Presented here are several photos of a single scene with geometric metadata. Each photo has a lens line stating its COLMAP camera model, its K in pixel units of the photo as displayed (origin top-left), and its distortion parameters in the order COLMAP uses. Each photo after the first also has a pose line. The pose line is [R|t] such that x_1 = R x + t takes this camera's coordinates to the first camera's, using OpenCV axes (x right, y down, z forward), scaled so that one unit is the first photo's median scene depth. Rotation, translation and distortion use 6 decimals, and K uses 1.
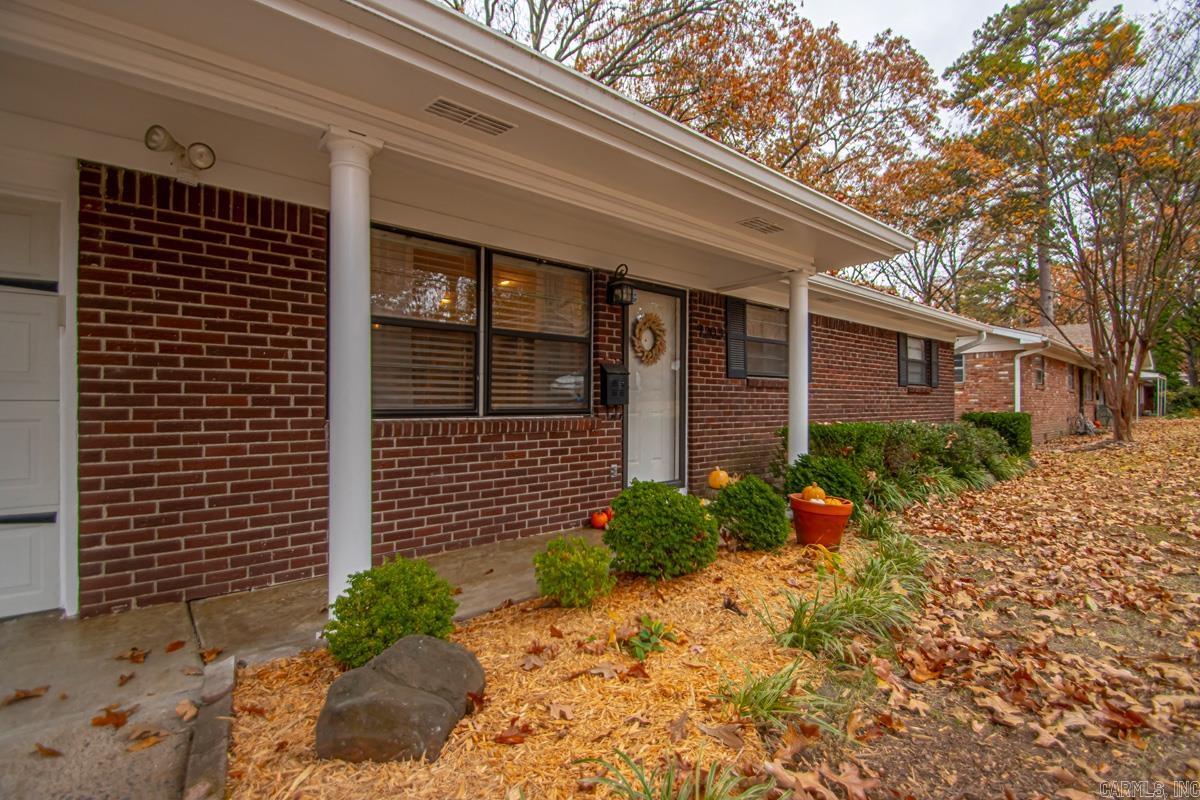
lens RADIAL K [[557.1, 0, 609.3], [0, 557.1, 400.1], [0, 0, 1]] dist [0.021827, -0.020778]
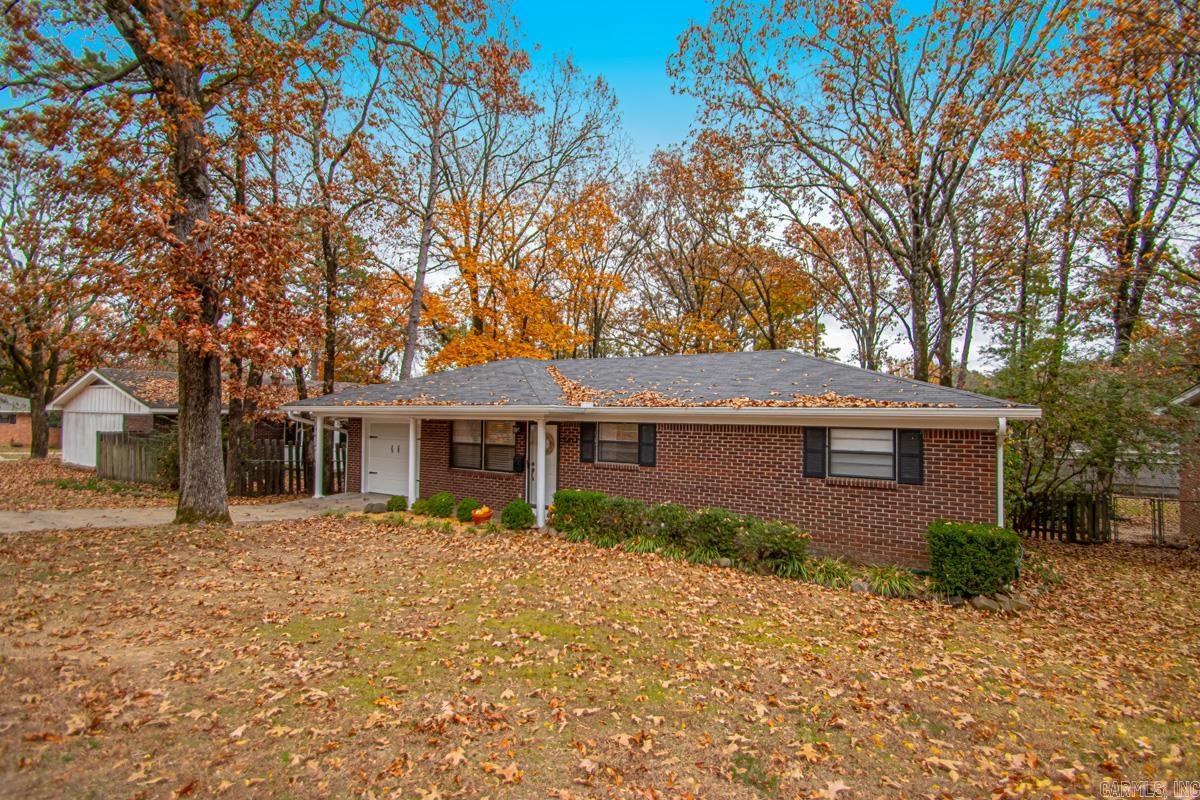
lens RADIAL K [[557.1, 0, 609.3], [0, 557.1, 400.1], [0, 0, 1]] dist [0.021827, -0.020778]
pose [[0.295265, -0.027582, -0.955017, 2.697594], [-0.013883, 0.999354, -0.033155, -0.245189], [0.955314, 0.023048, 0.294692, 0.609117]]
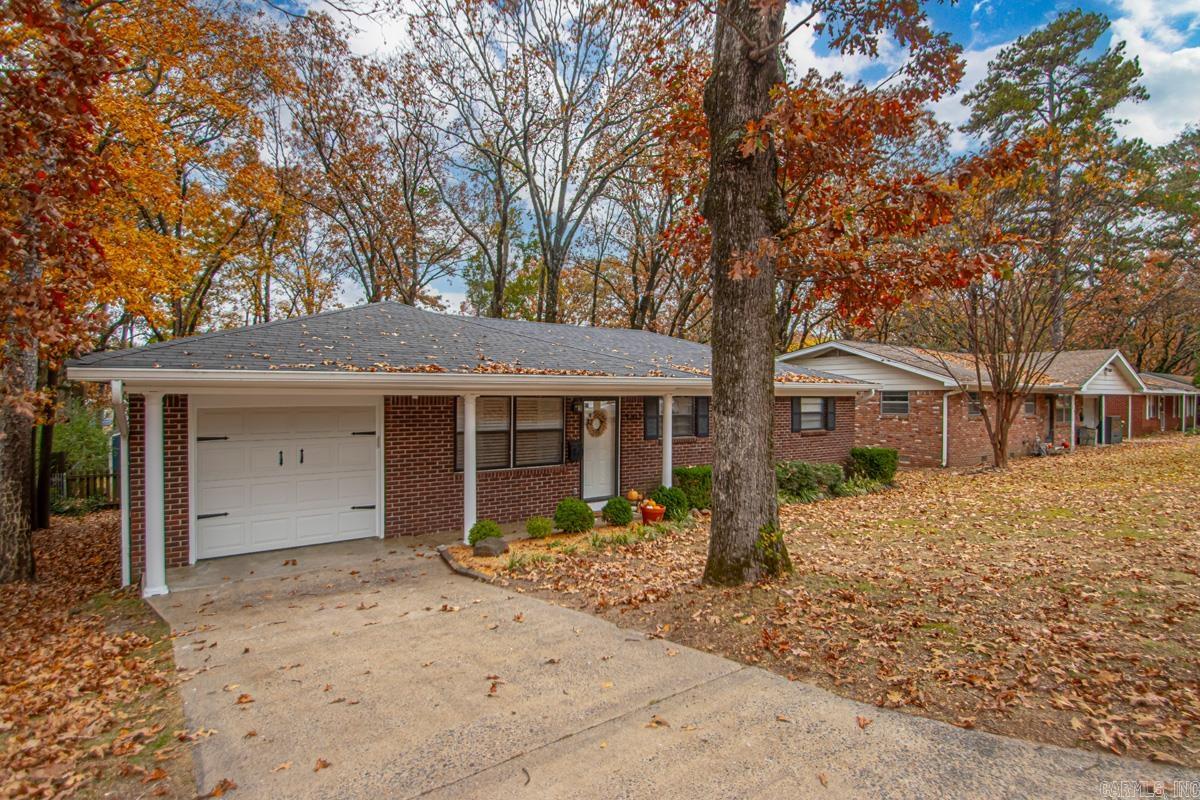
lens RADIAL K [[634.5, 0, 619.3], [0, 634.5, 403.2], [0, 0, 1]] dist [-0.000782, -0.000387]
pose [[0.996790, 0.005041, -0.079900, 0.363569], [-0.003570, 0.999822, 0.018552, -0.247529], [0.079979, -0.018207, 0.996630, -1.357322]]
